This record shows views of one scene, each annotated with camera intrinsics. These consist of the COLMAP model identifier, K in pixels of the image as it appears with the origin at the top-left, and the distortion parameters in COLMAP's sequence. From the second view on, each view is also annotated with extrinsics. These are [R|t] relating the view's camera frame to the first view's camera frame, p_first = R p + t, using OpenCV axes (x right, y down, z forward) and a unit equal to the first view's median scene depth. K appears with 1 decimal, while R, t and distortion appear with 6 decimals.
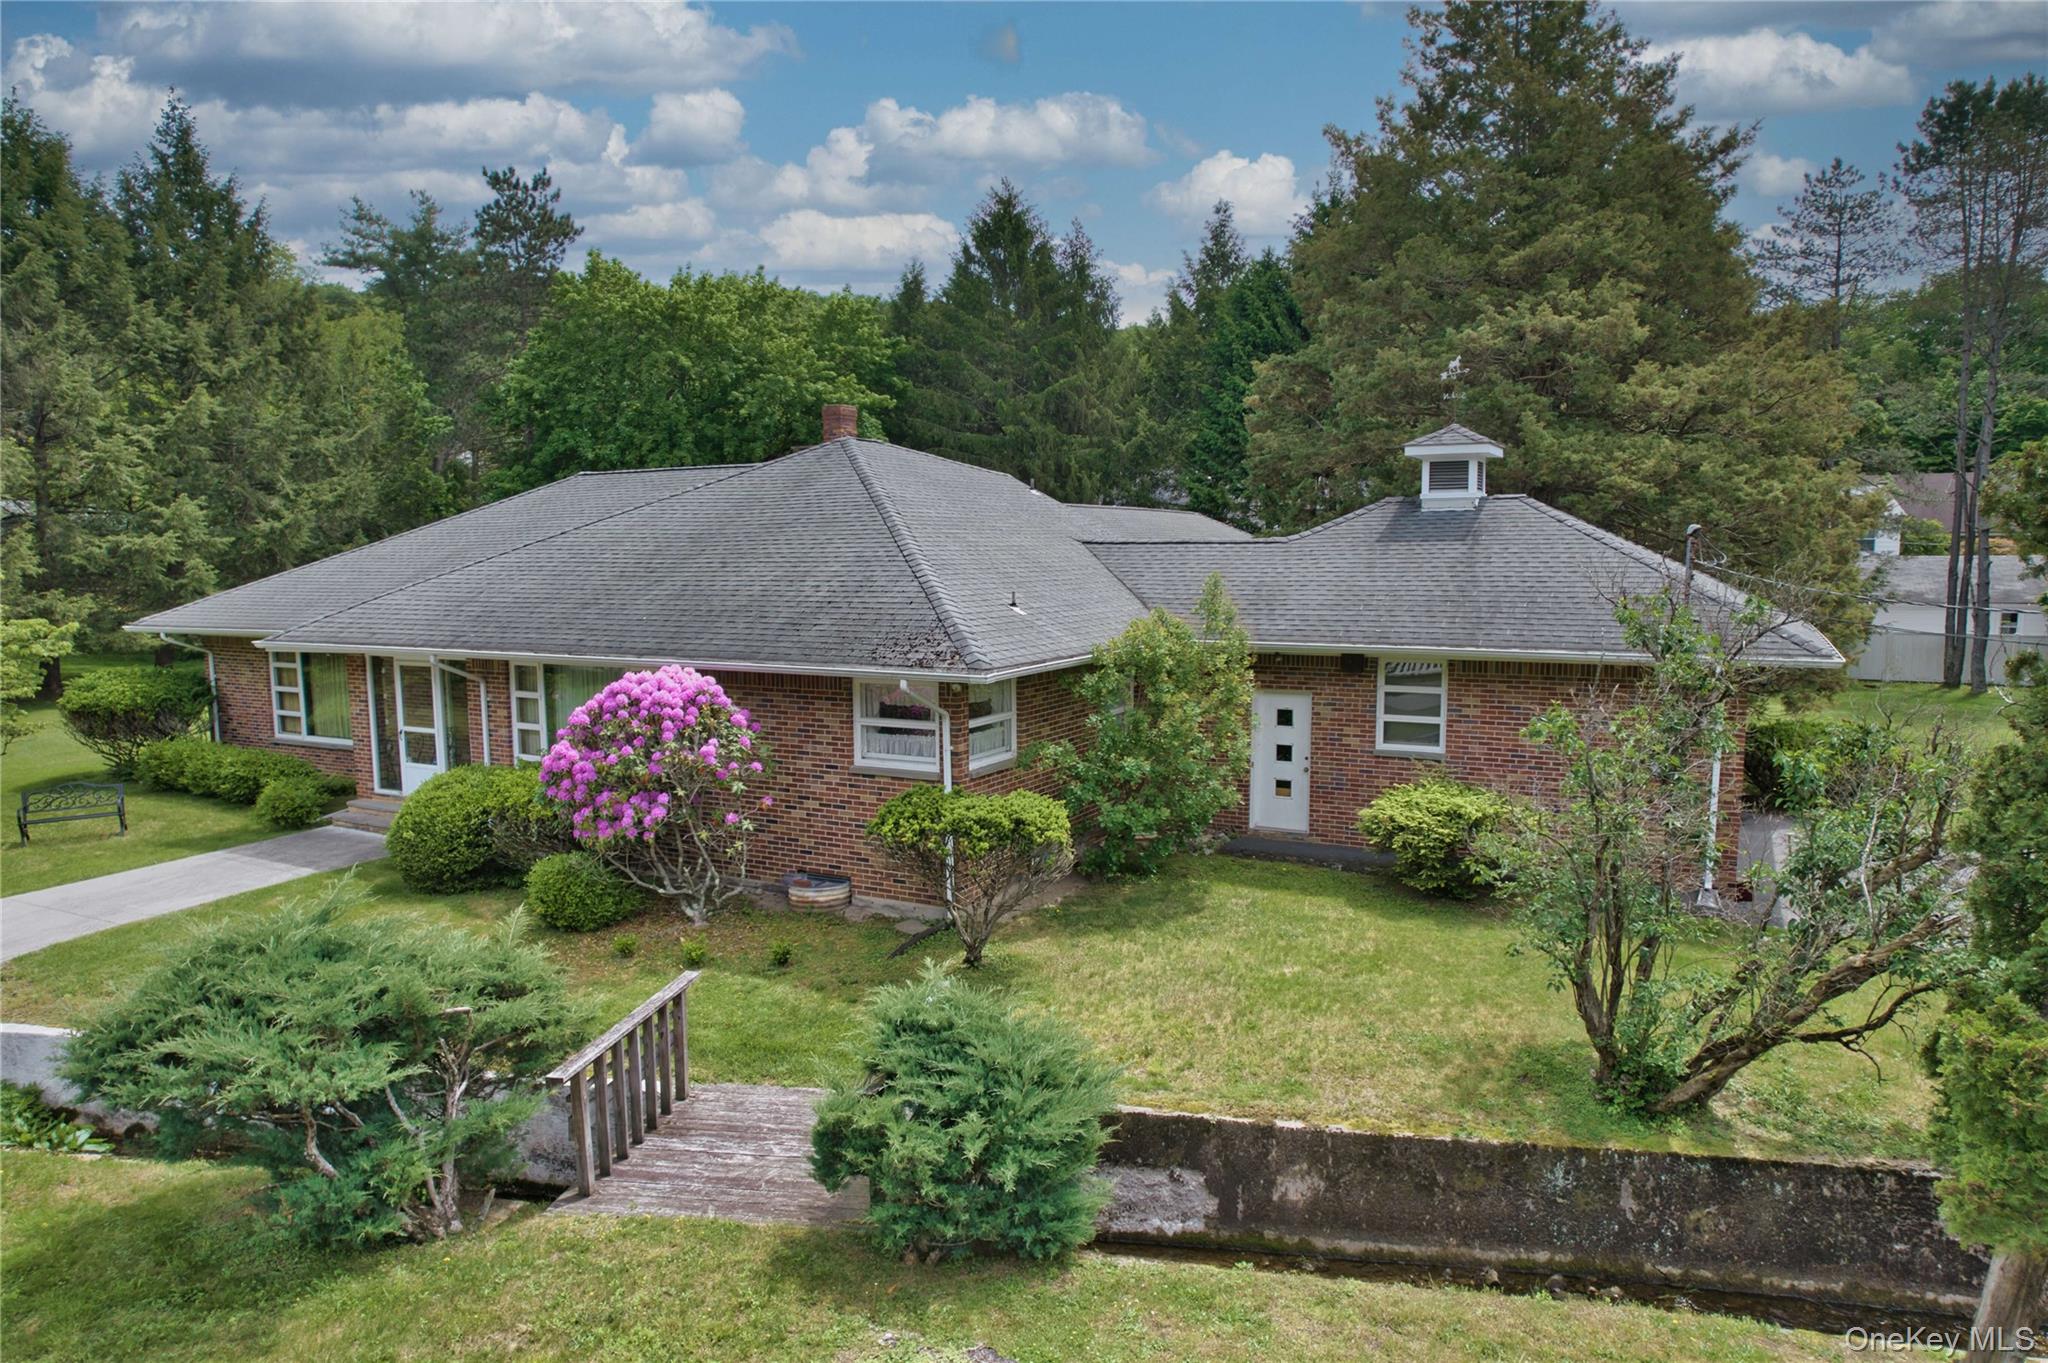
lens RADIAL K [[1313.7, 0, 1032.1], [0, 1313.7, 703.1], [0, 0, 1]] dist [-0.080286, 0.069768]
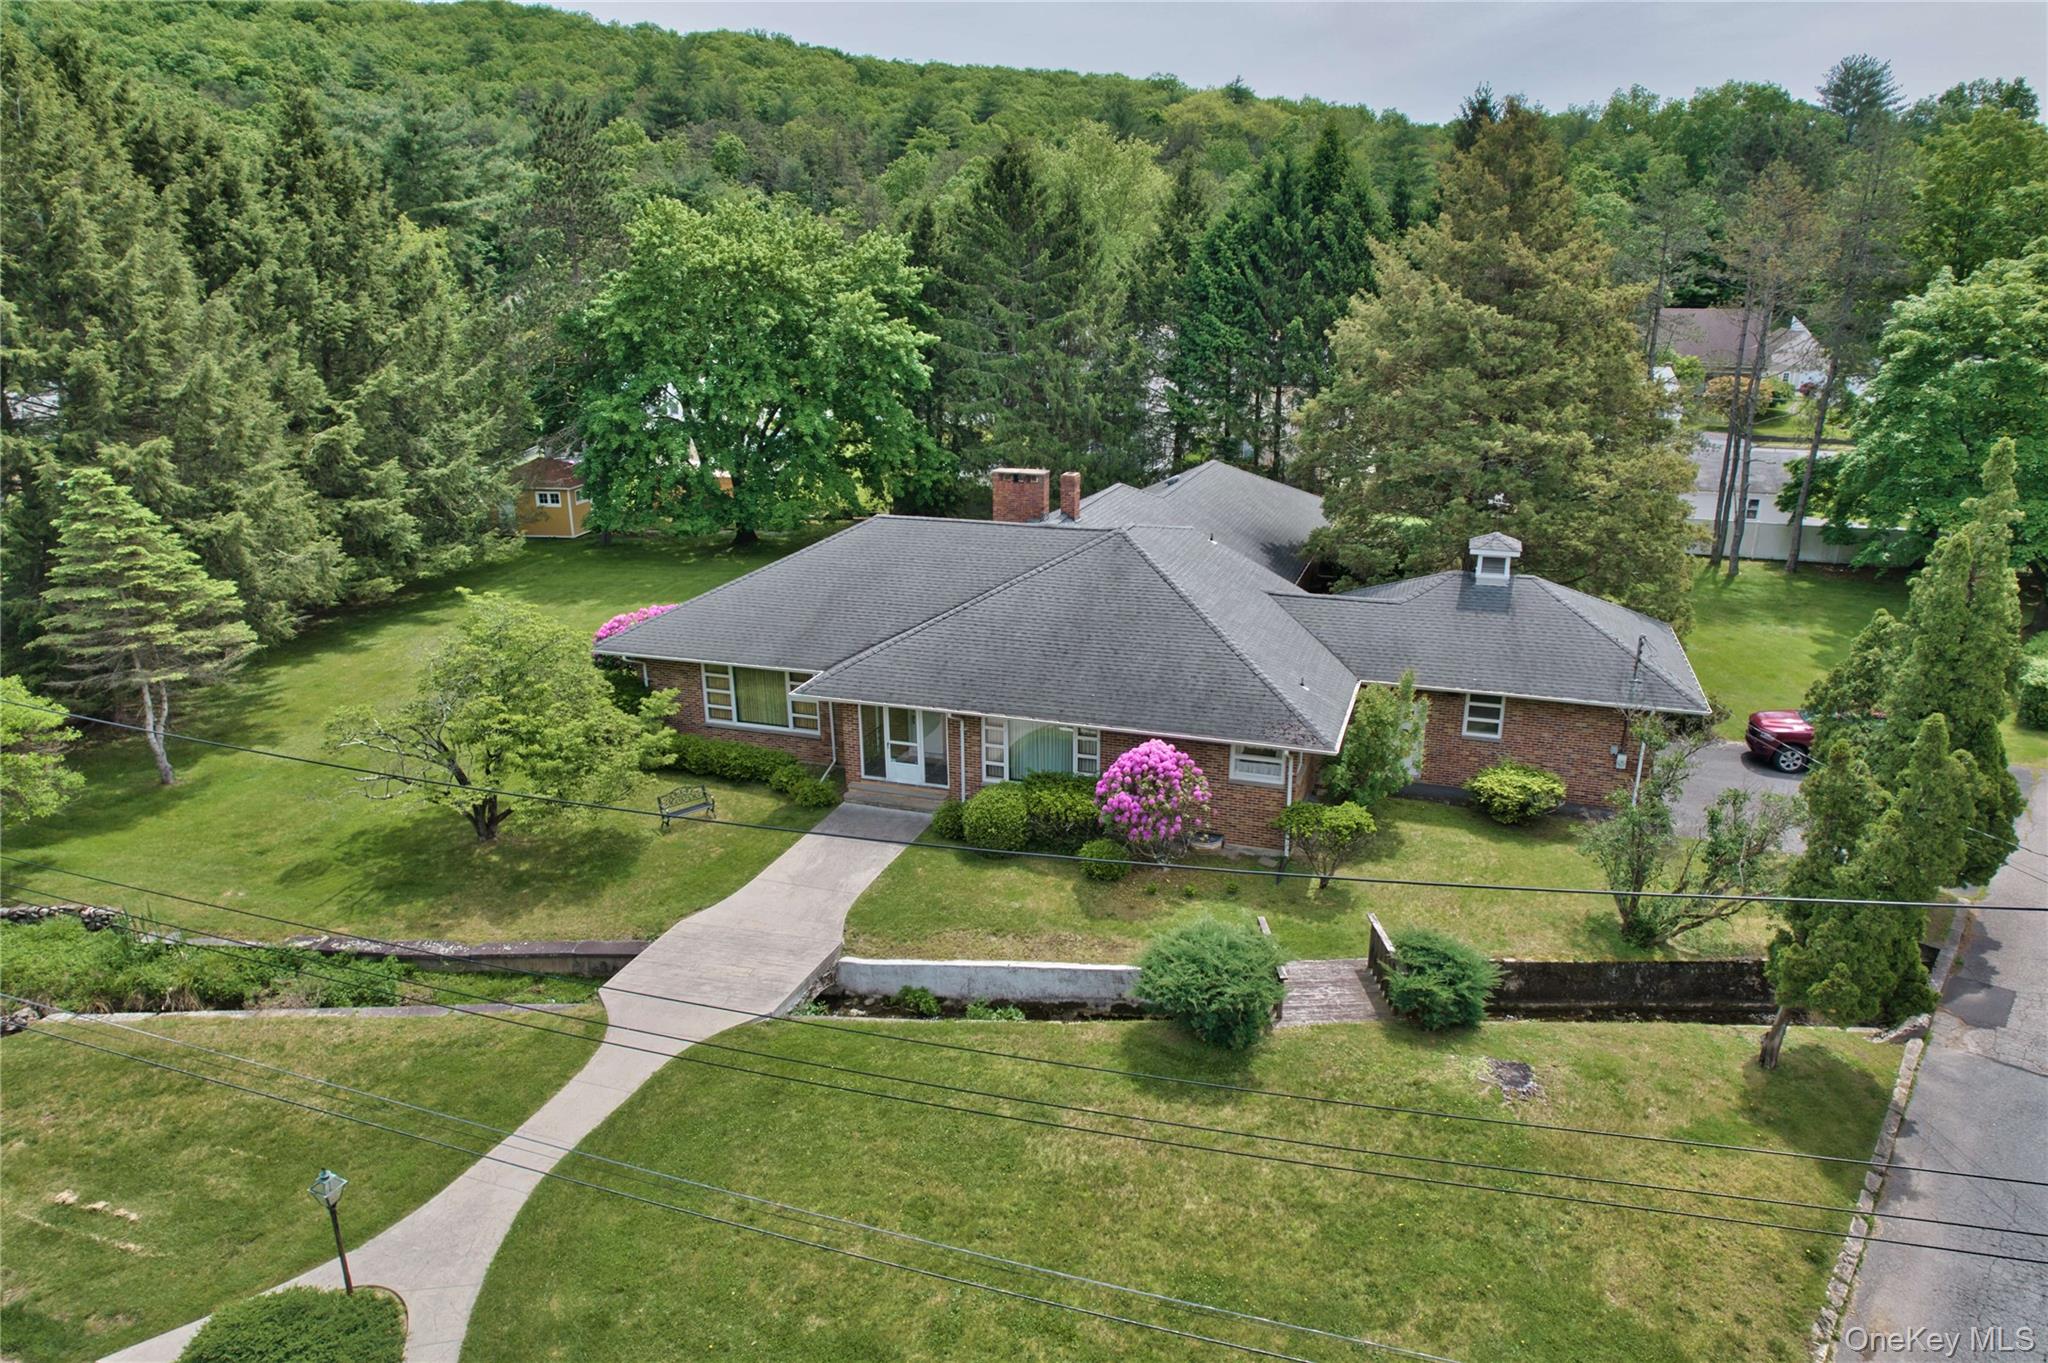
lens RADIAL K [[1313.7, 0, 1032.1], [0, 1313.7, 703.1], [0, 0, 1]] dist [-0.080286, 0.069768]
pose [[0.985675, -0.050317, 0.160973, -0.616200], [0.016746, 0.978942, 0.203452, -0.385875], [-0.167820, -0.197842, 0.965761, -0.648171]]
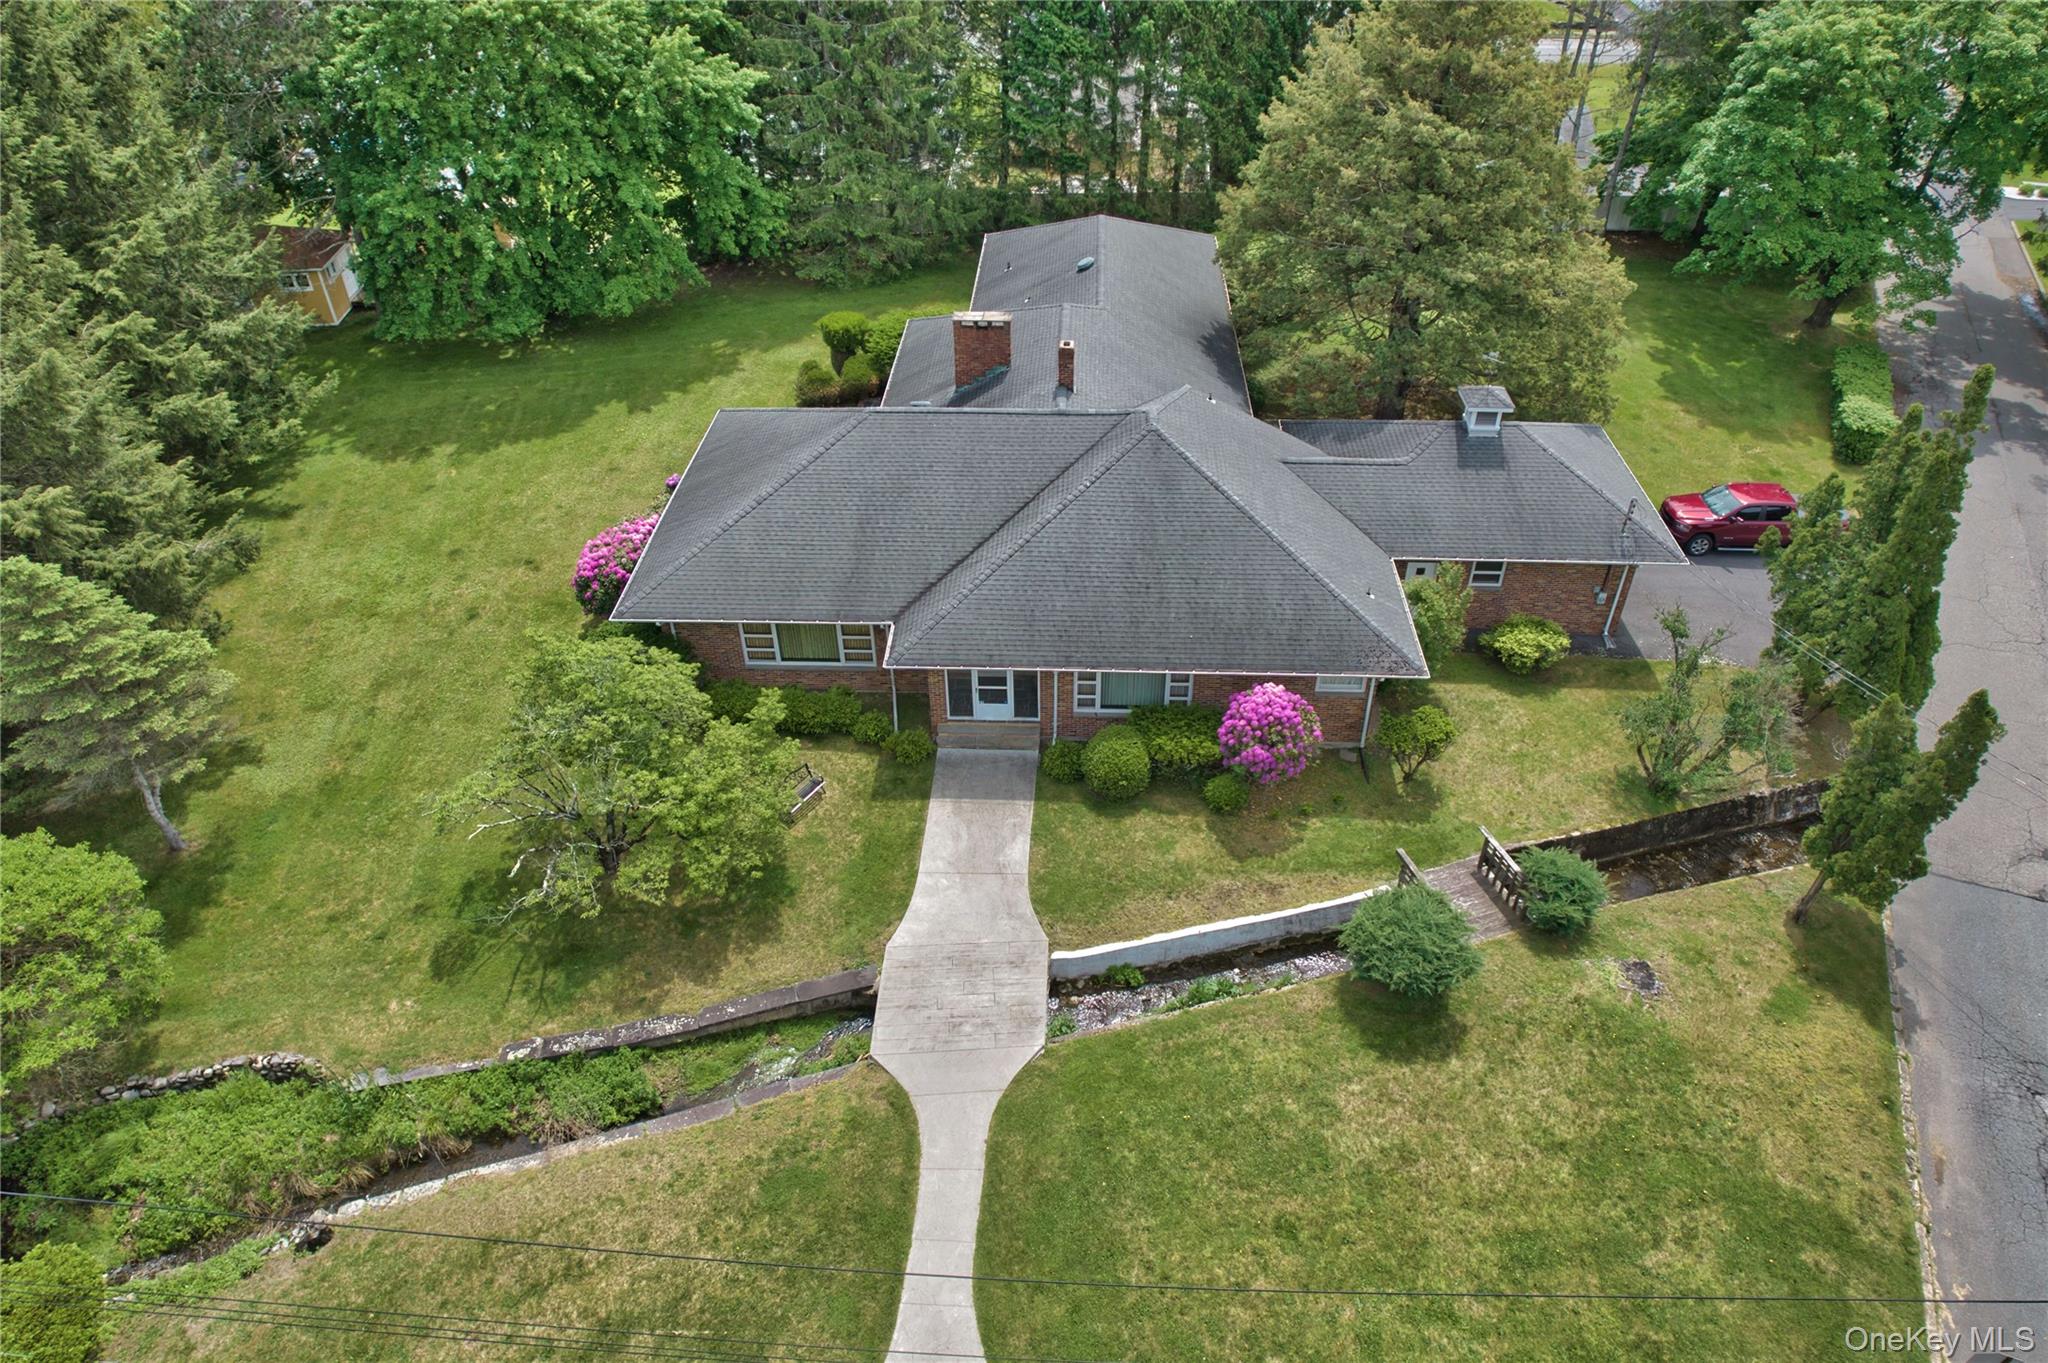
lens RADIAL K [[1313.7, 0, 1032.1], [0, 1313.7, 703.1], [0, 0, 1]] dist [-0.080286, 0.069768]
pose [[0.899739, -0.271930, 0.341355, -1.078657], [0.053397, 0.844871, 0.532298, -0.916900], [-0.433149, -0.460702, 0.774684, -0.360606]]
